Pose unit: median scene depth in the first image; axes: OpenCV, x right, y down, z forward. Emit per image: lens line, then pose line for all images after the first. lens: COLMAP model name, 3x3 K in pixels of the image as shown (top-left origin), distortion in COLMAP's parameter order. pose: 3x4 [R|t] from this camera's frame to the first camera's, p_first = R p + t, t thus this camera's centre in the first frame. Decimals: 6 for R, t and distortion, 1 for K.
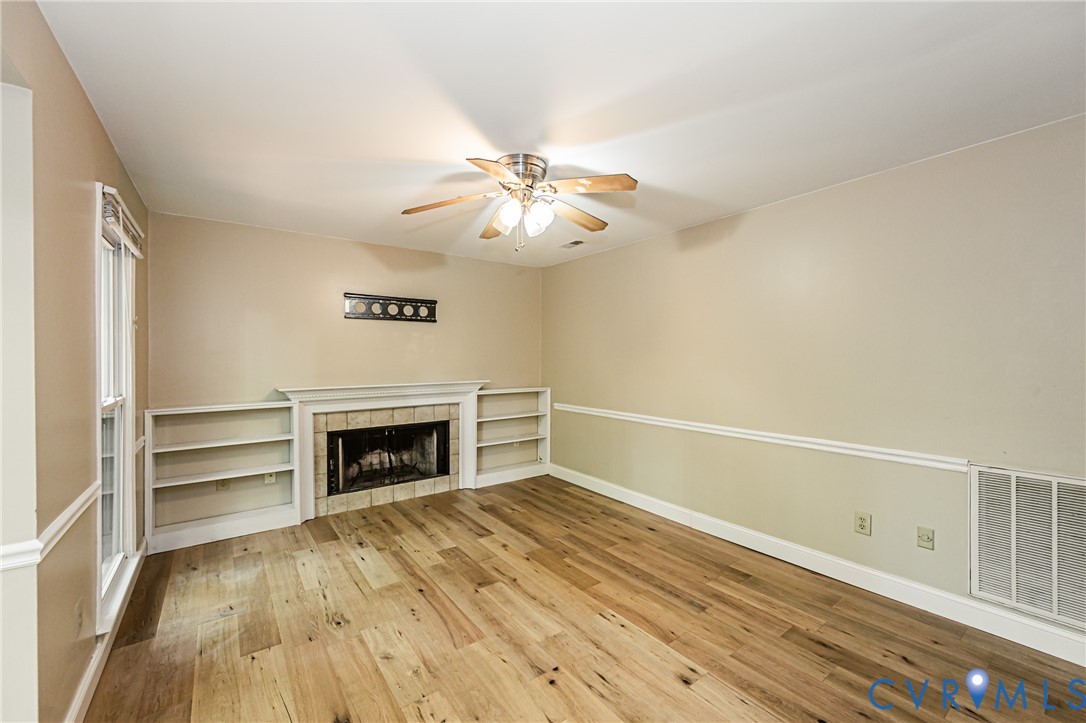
lens RADIAL K [[436.9, 0, 546.3], [0, 436.9, 357.0], [0, 0, 1]] dist [-0.000074, -0.000066]
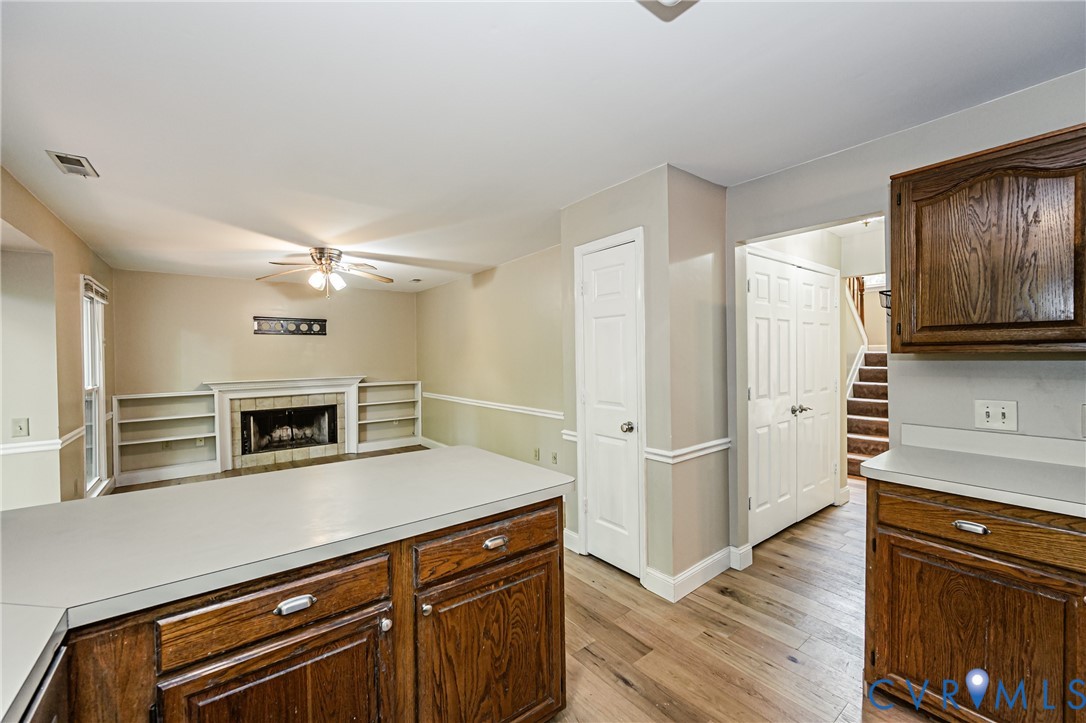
lens RADIAL K [[436.9, 0, 547.2], [0, 436.9, 359.8], [0, 0, 1]] dist [-0.000074, -0.000066]
pose [[0.999638, -0.011350, 0.024389, 0.534185], [0.011152, 0.999904, 0.008244, -0.004284], [-0.024480, -0.007969, 0.999669, -0.535374]]
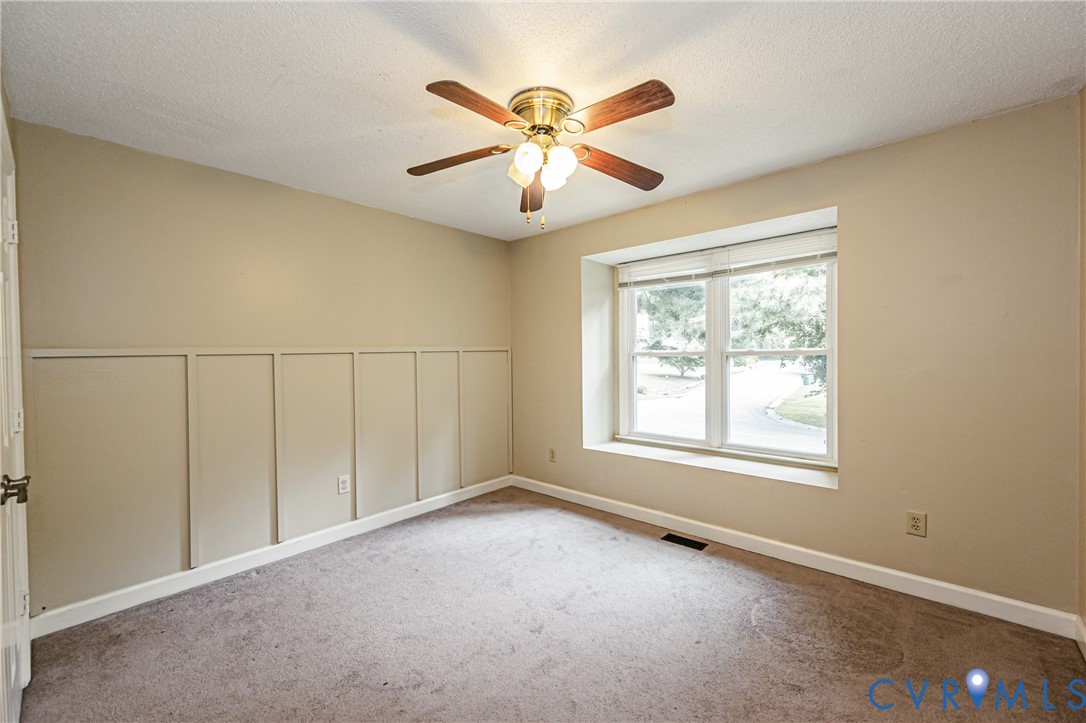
lens RADIAL K [[436.9, 0, 539.5], [0, 436.9, 357.2], [0, 0, 1]] dist [-0.000074, -0.000066]
pose [[0.976028, -0.009012, 0.217456, -0.213130], [0.006241, 0.999890, 0.013426, 0.005758], [-0.217553, -0.011747, 0.975978, 0.218826]]
